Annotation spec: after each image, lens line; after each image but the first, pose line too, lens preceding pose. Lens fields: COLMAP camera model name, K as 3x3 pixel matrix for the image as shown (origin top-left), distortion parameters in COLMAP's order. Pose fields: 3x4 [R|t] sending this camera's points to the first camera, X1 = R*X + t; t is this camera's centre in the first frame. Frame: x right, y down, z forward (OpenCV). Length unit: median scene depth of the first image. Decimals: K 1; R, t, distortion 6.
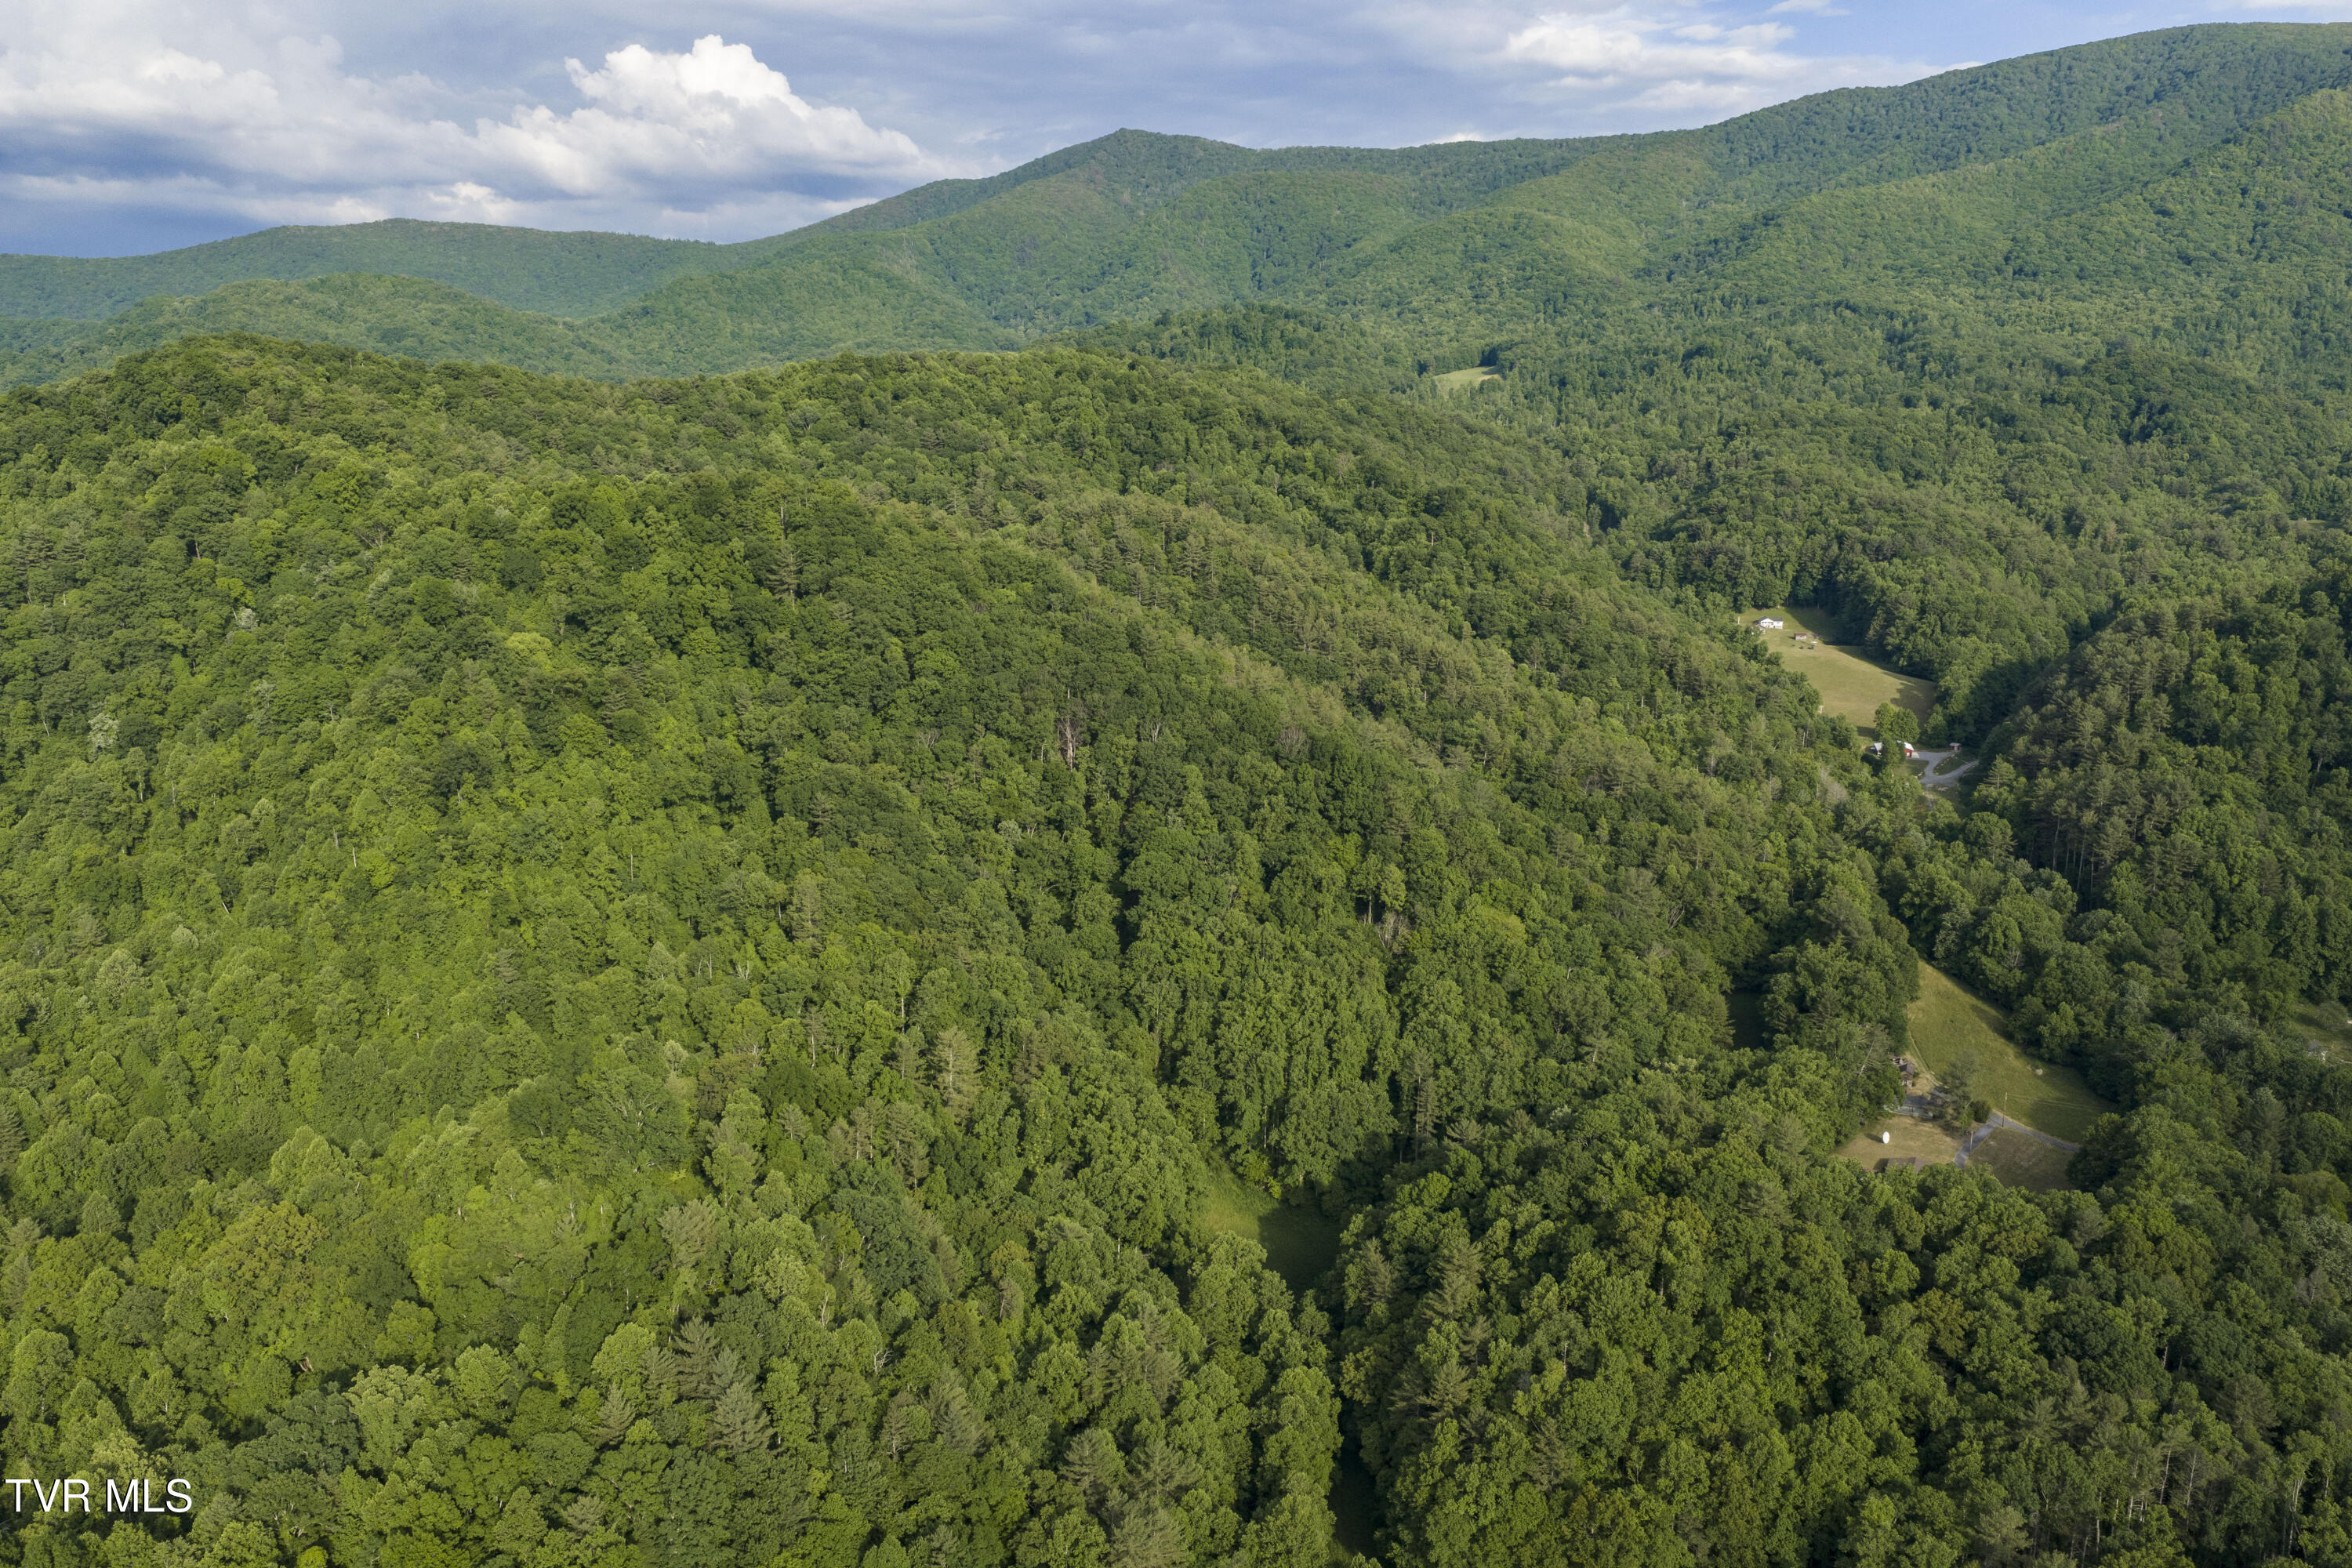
lens RADIAL K [[1947.2, 0, 1181.1], [0, 1947.2, 786.8], [0, 0, 1]] dist [0.018614, -0.026425]
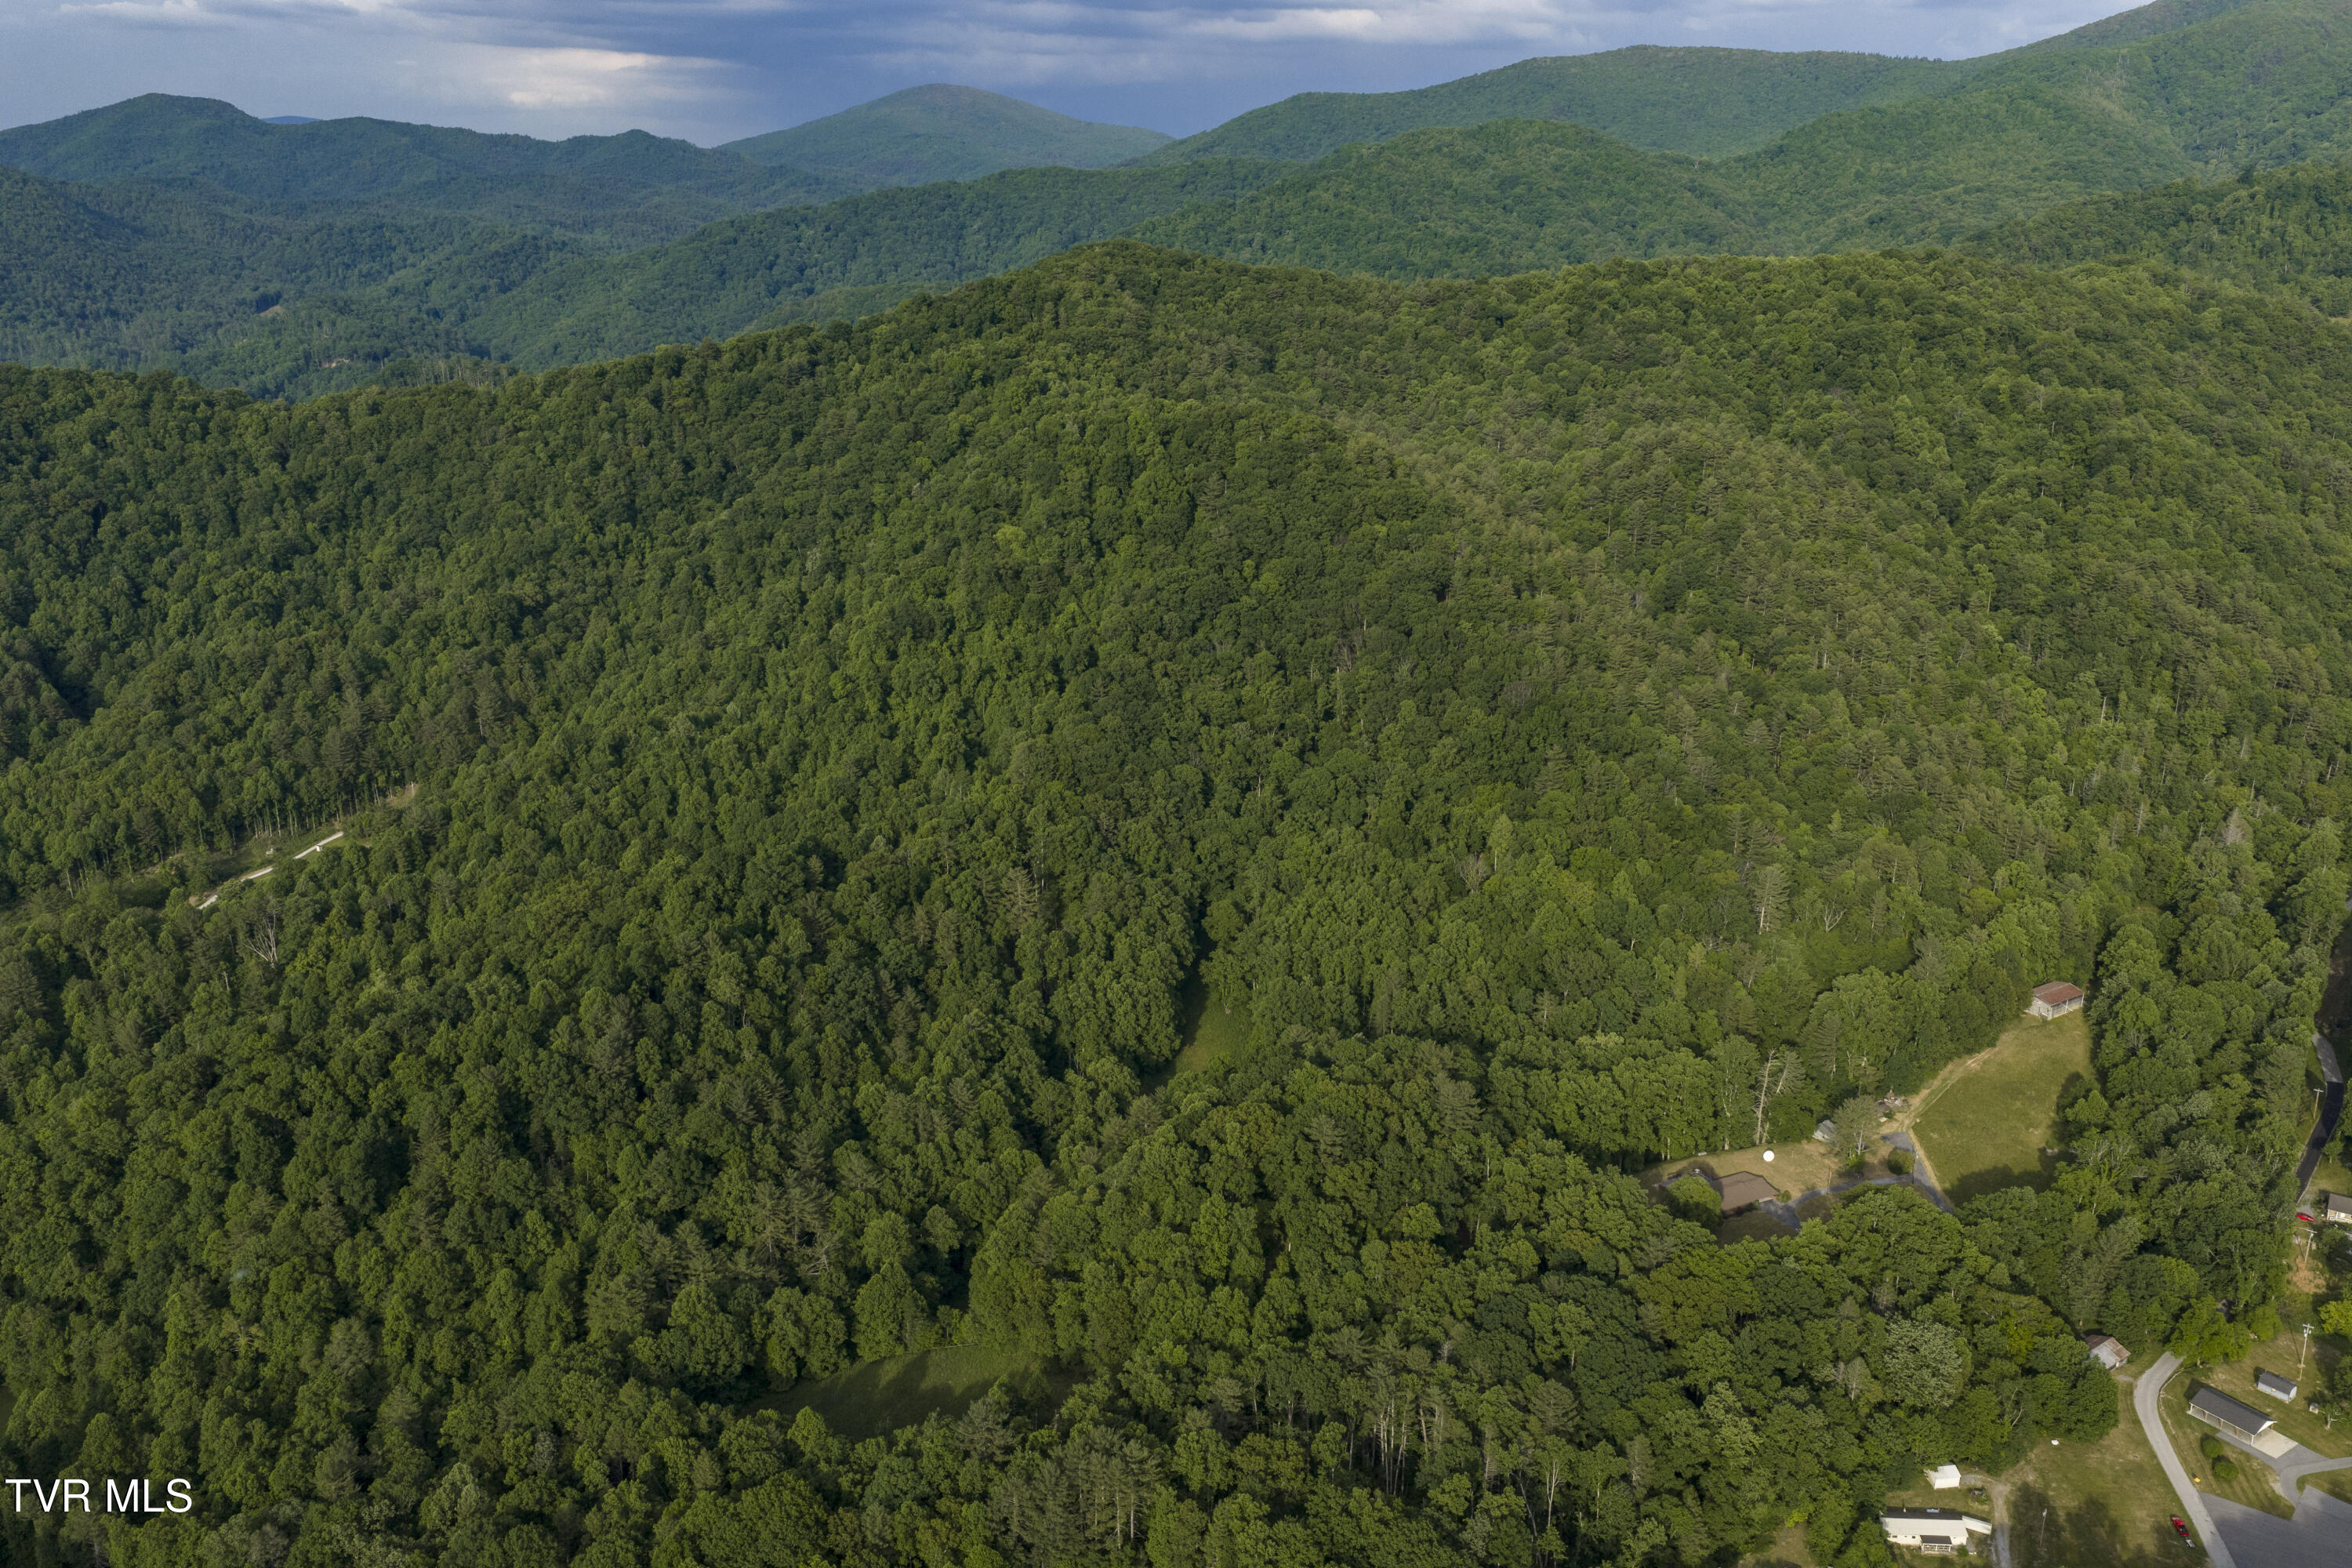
lens RADIAL K [[1947.2, 0, 1181.2], [0, 1947.2, 775.5], [0, 0, 1]] dist [0.018614, -0.026425]
pose [[0.796899, 0.180504, -0.576516, 0.340714], [-0.126041, 0.982995, 0.133548, -0.062340], [0.590818, -0.033759, 0.806098, -0.017571]]
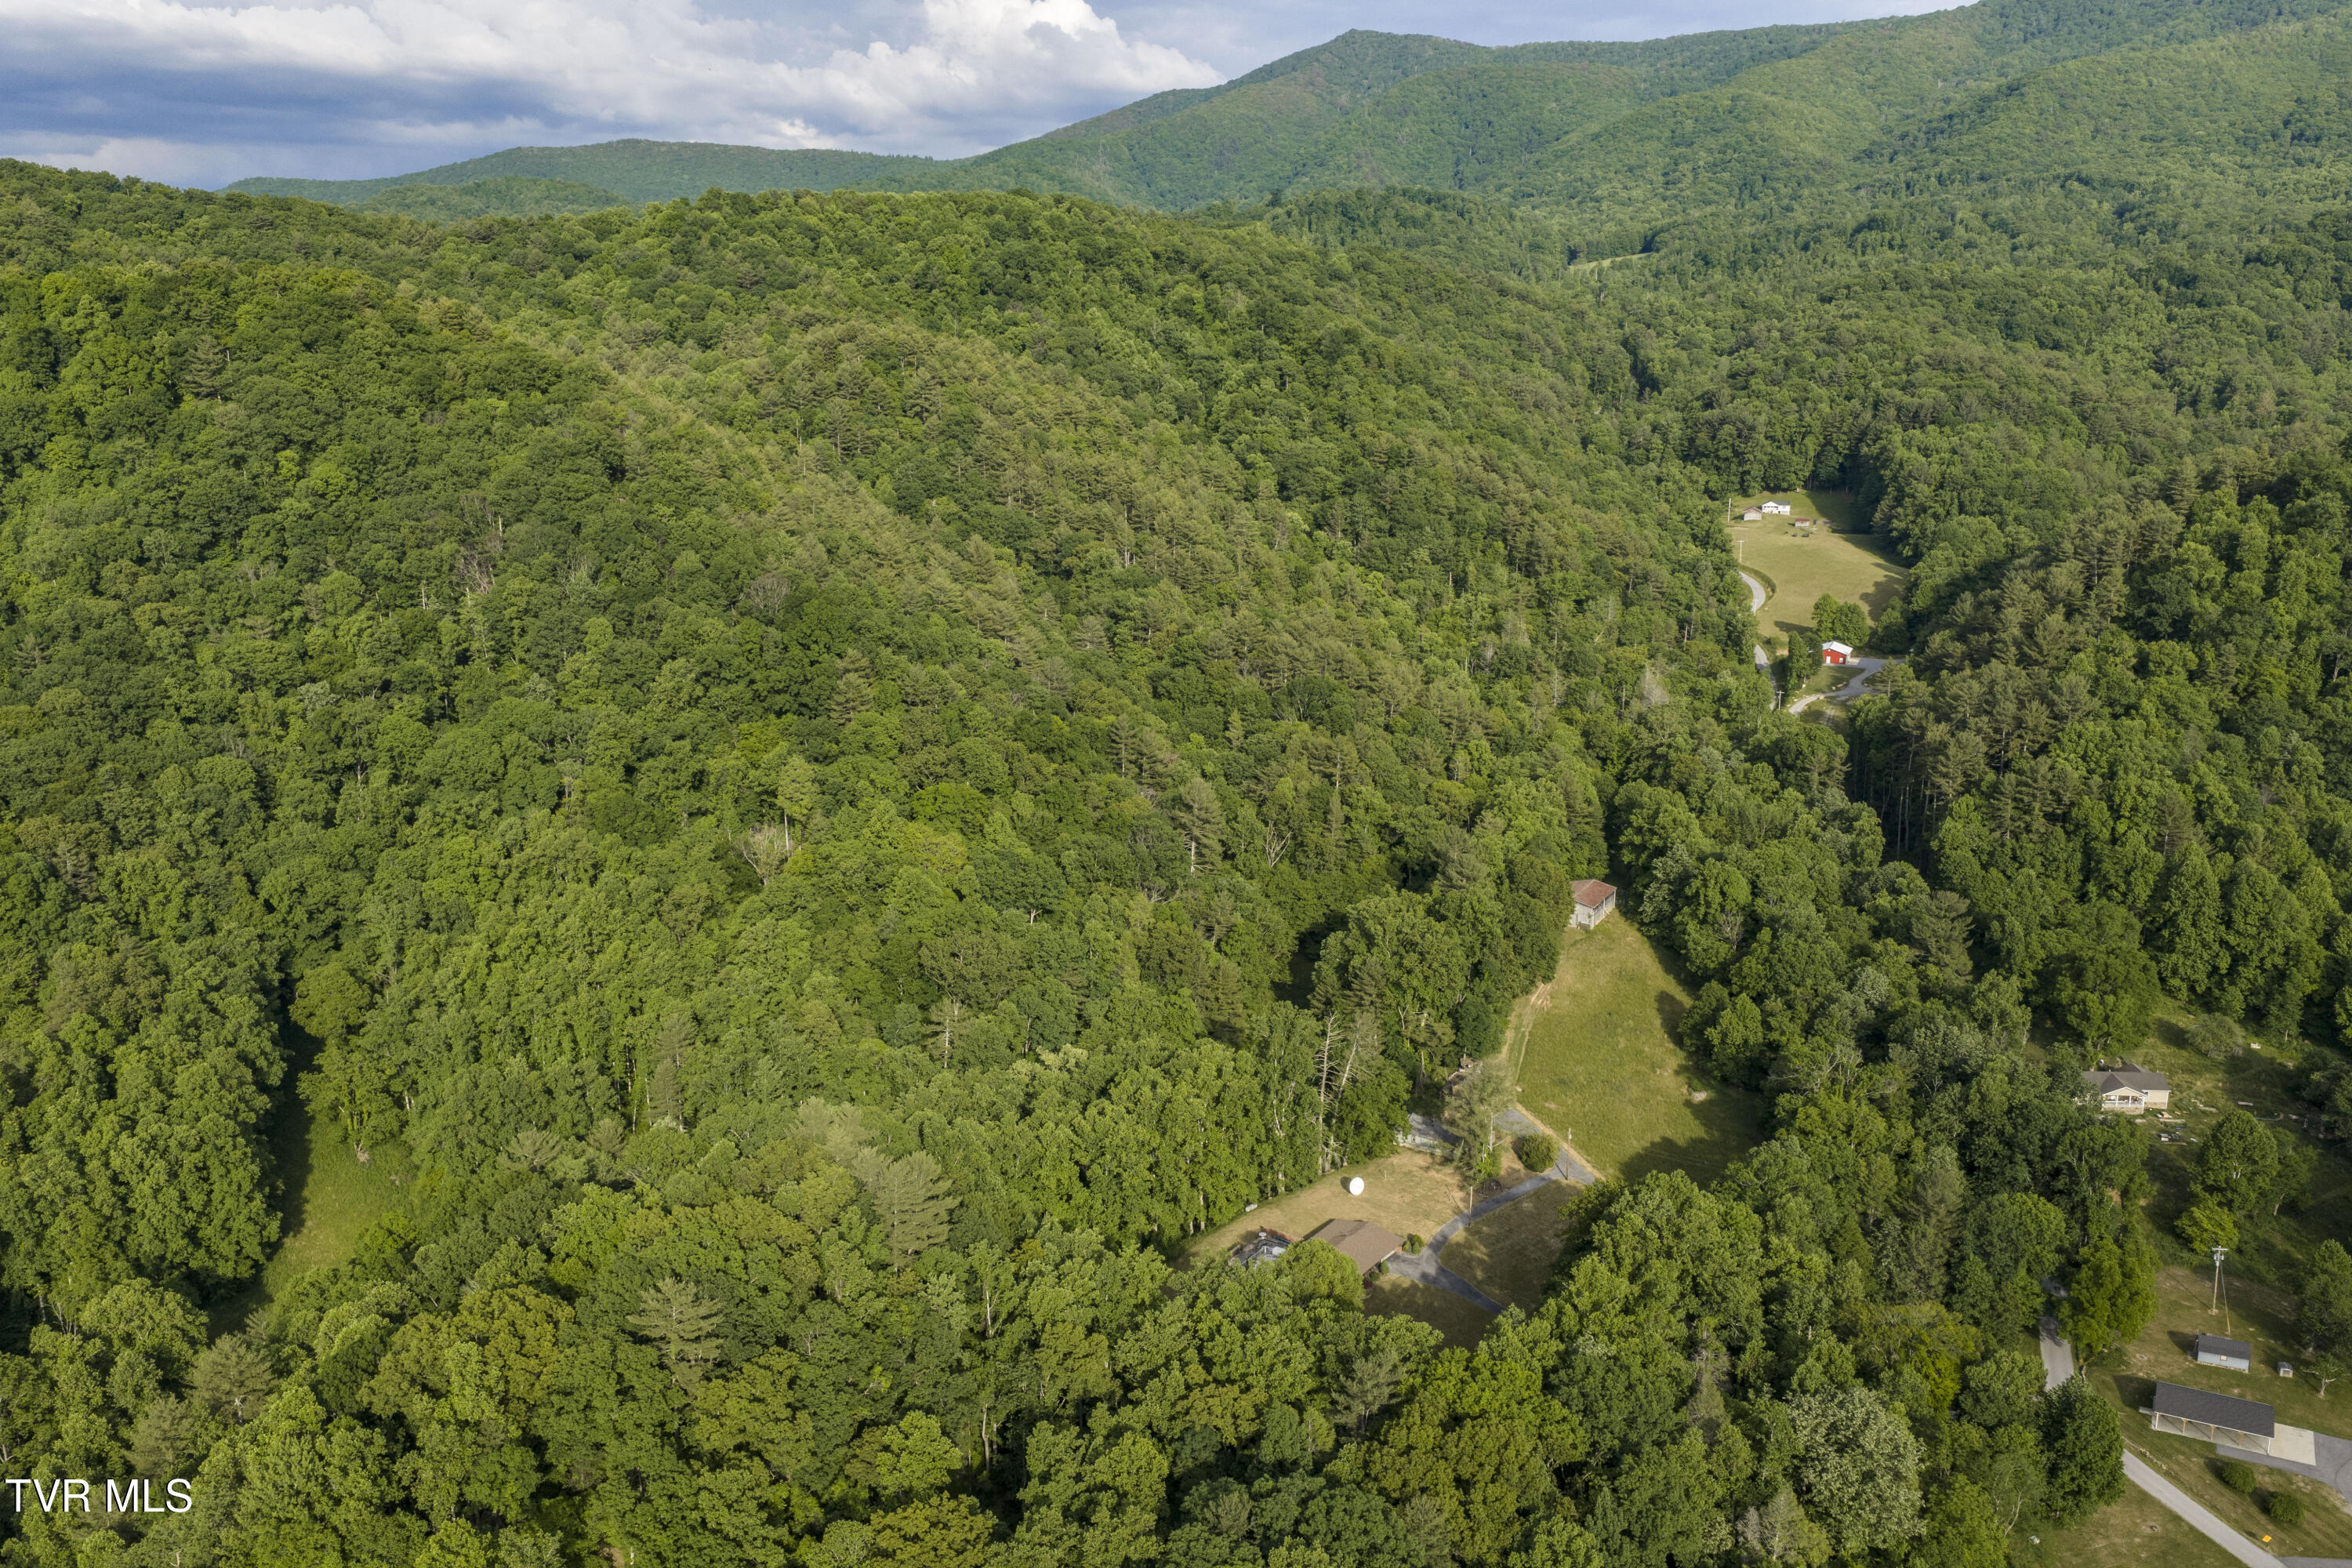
lens RADIAL K [[1947.2, 0, 1181.4], [0, 1947.2, 785.0], [0, 0, 1]] dist [0.018614, -0.026425]
pose [[0.987524, 0.033390, -0.153890, 0.199802], [-0.028997, 0.999108, 0.030700, 0.013509], [0.154777, -0.025855, 0.987611, 0.175233]]
